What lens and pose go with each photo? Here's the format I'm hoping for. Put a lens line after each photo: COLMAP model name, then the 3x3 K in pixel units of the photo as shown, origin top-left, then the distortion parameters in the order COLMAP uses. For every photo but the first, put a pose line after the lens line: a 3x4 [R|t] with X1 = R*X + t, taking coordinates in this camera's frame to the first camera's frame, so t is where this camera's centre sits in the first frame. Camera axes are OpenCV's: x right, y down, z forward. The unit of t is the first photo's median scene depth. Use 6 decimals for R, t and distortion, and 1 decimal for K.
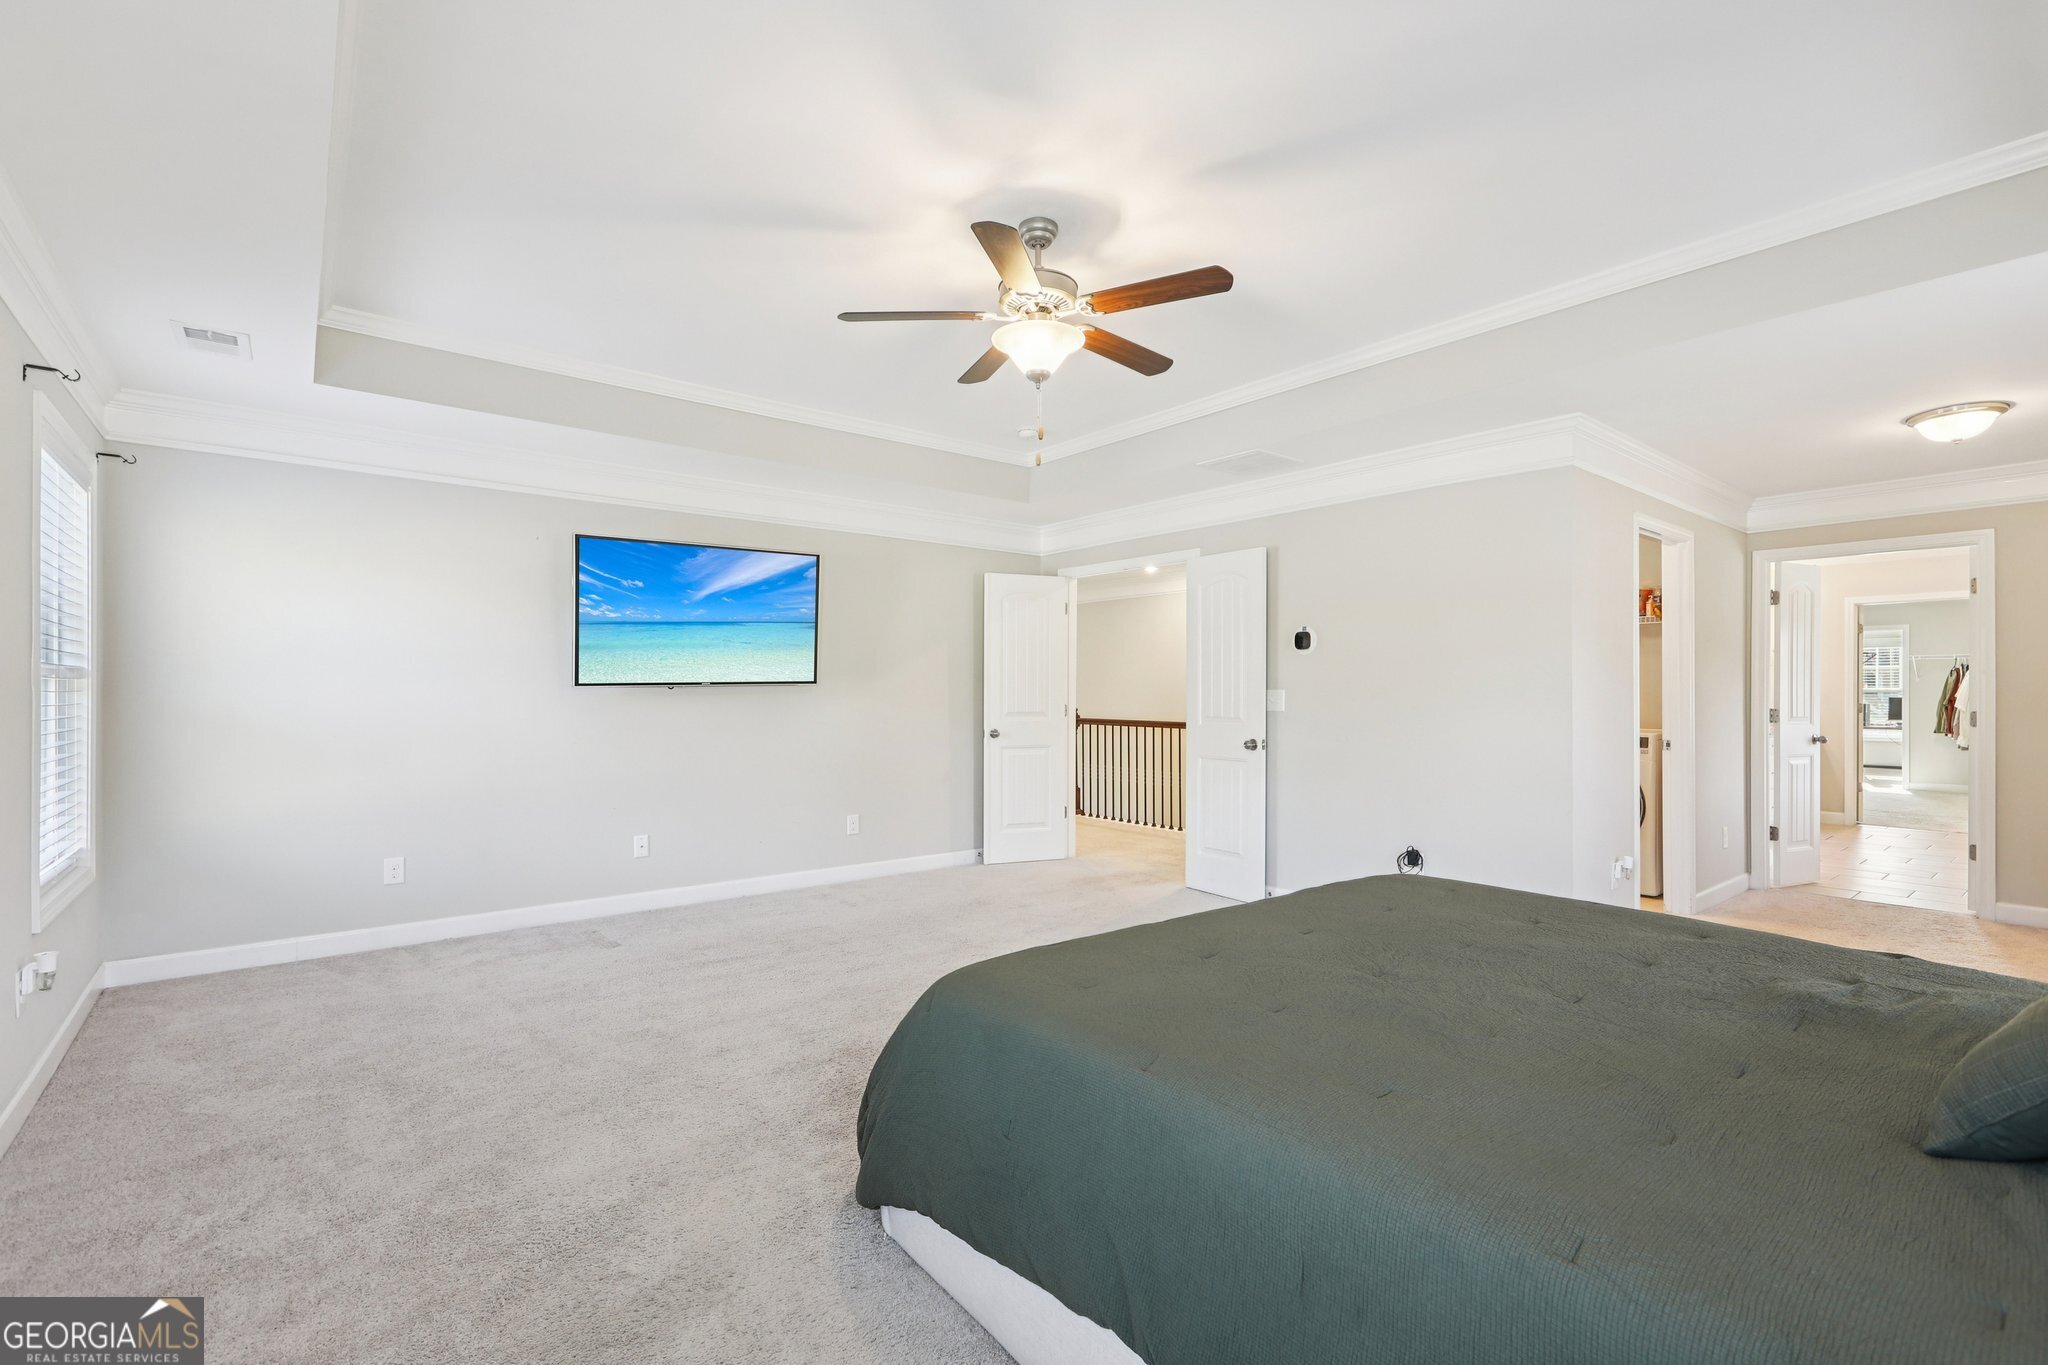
lens RADIAL K [[912.5, 0, 1020.8], [0, 912.5, 687.4], [0, 0, 1]] dist [-0.007605, 0.003876]
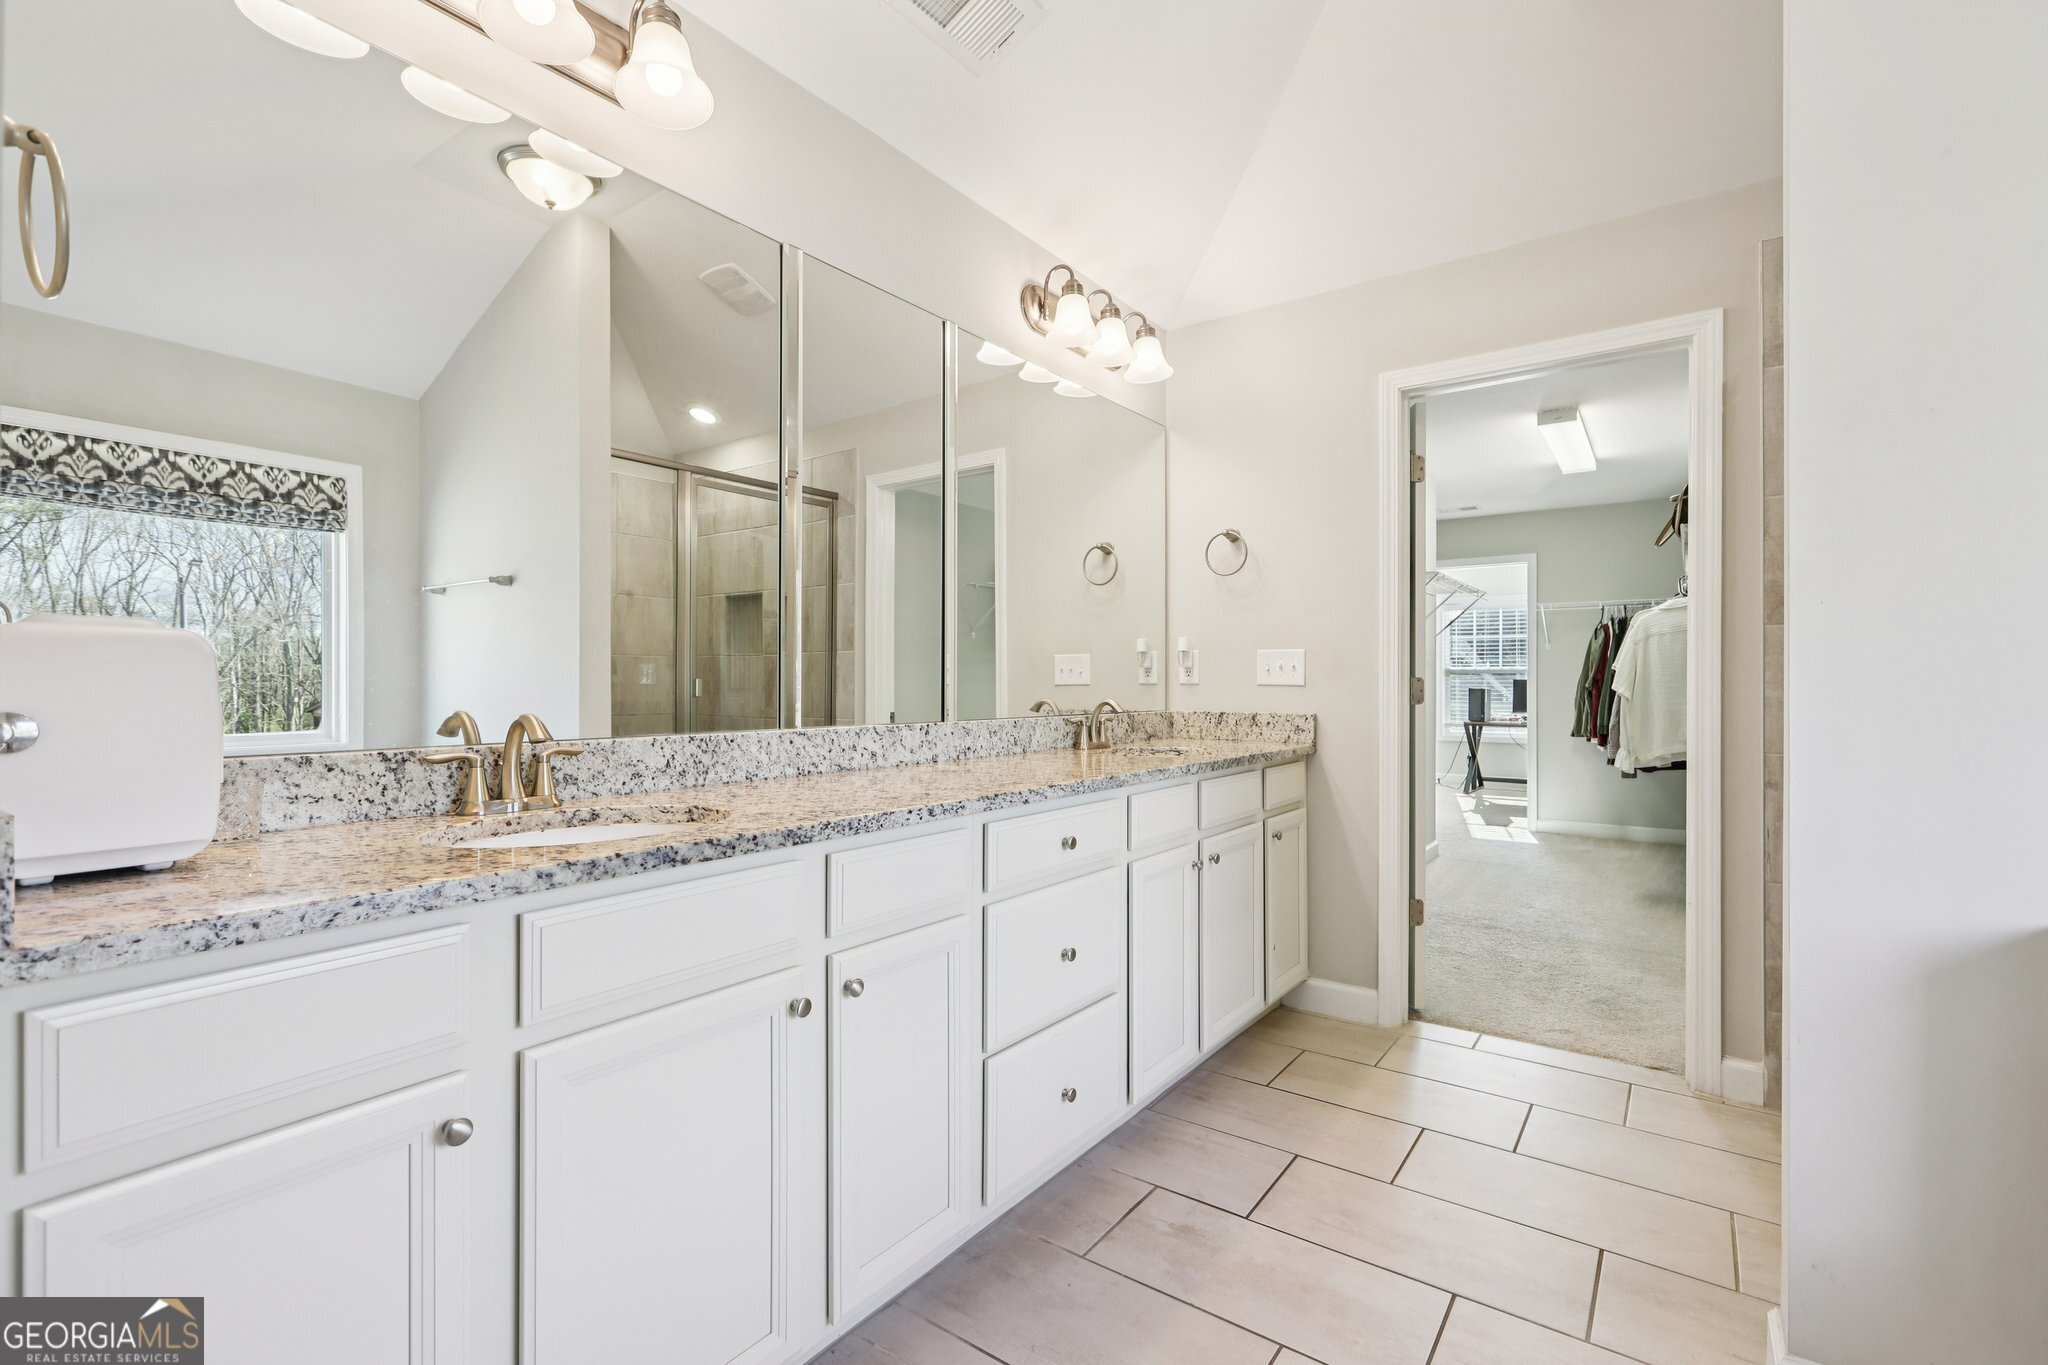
lens RADIAL K [[912.5, 0, 1027.8], [0, 912.5, 693.8], [0, 0, 1]] dist [-0.007605, 0.003876]
pose [[0.965372, 0.001415, 0.260874, 0.490814], [-0.006060, 0.999837, 0.017001, 0.014317], [-0.260807, -0.017993, 0.965223, 0.502361]]
